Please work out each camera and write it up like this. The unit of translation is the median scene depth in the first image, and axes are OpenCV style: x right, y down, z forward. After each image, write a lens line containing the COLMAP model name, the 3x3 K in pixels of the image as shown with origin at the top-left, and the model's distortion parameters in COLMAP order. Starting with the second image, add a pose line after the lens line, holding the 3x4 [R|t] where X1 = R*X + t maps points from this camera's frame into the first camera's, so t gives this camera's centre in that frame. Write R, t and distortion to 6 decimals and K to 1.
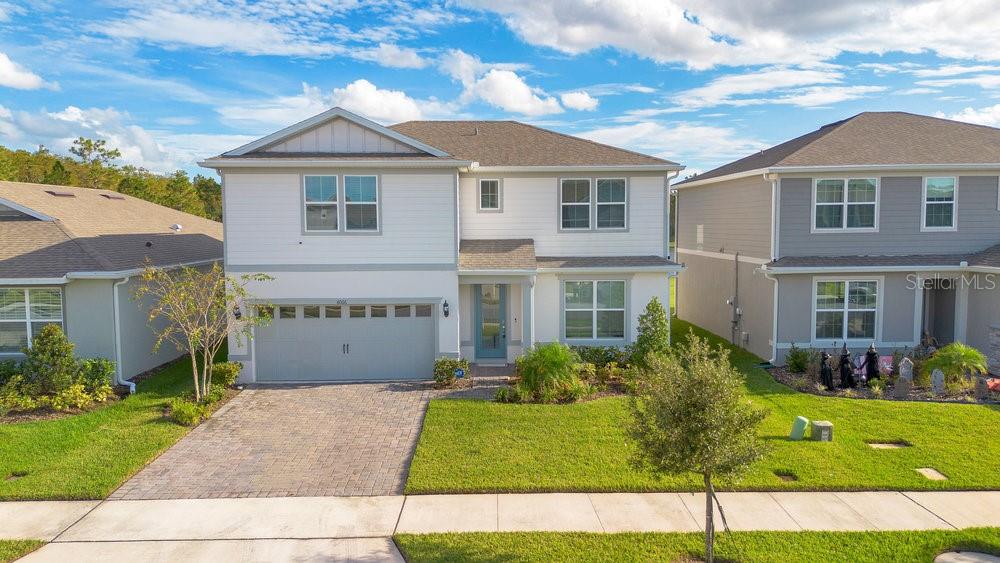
lens RADIAL K [[707.9, 0, 500.0], [0, 707.9, 281.5], [0, 0, 1]] dist [0.062898, -0.067305]
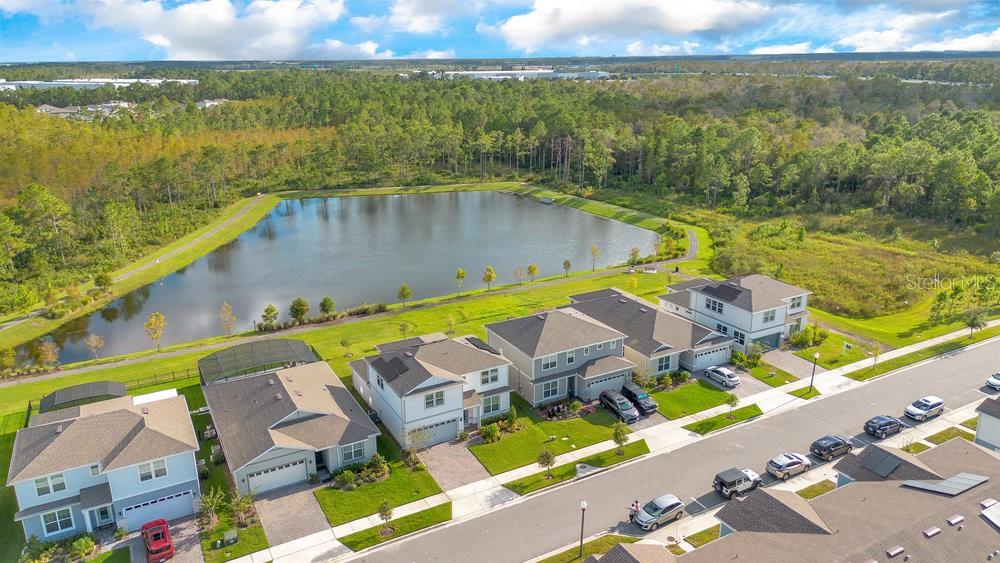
lens RADIAL K [[707.9, 0, 500.0], [0, 707.9, 281.5], [0, 0, 1]] dist [0.062898, -0.067305]
pose [[0.885441, -0.142241, 0.442450, -1.415994], [0.041259, 0.972312, 0.230013, -1.486050], [-0.462917, -0.185408, 0.866794, -2.145112]]
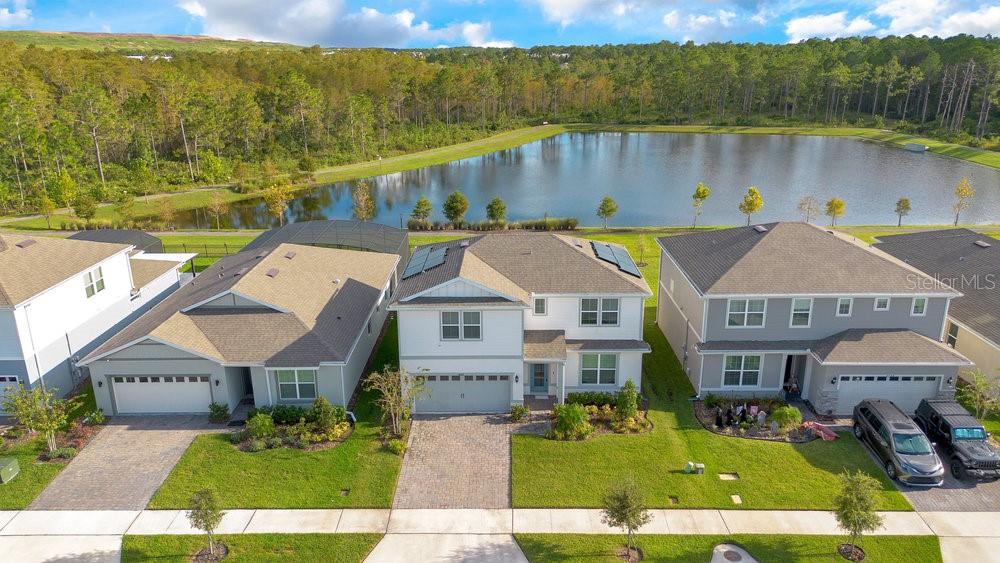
lens RADIAL K [[707.9, 0, 500.0], [0, 707.9, 281.5], [0, 0, 1]] dist [0.062898, -0.067305]
pose [[0.999609, 0.009853, -0.026161, -0.073897], [-0.003472, 0.972338, 0.233551, -0.633850], [0.027738, -0.233369, 0.971993, -0.732700]]
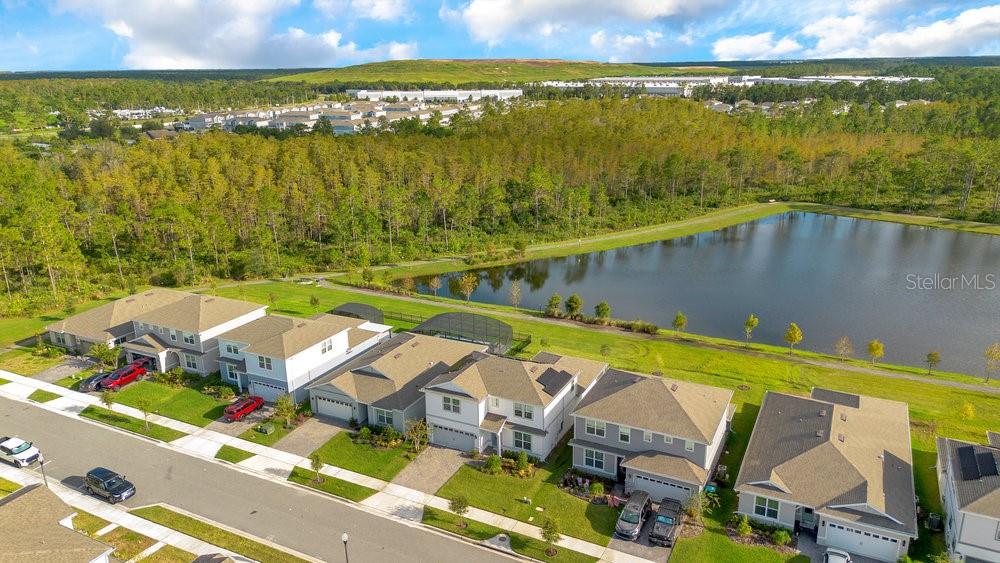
lens RADIAL K [[697.8, 0, 495.8], [0, 697.8, 296.8], [0, 0, 1]] dist [0.049349, -0.001512]
pose [[0.879672, 0.138832, -0.454866, 1.530501], [-0.024362, 0.968341, 0.248439, -1.536789], [0.474957, -0.207463, 0.855205, -1.855227]]
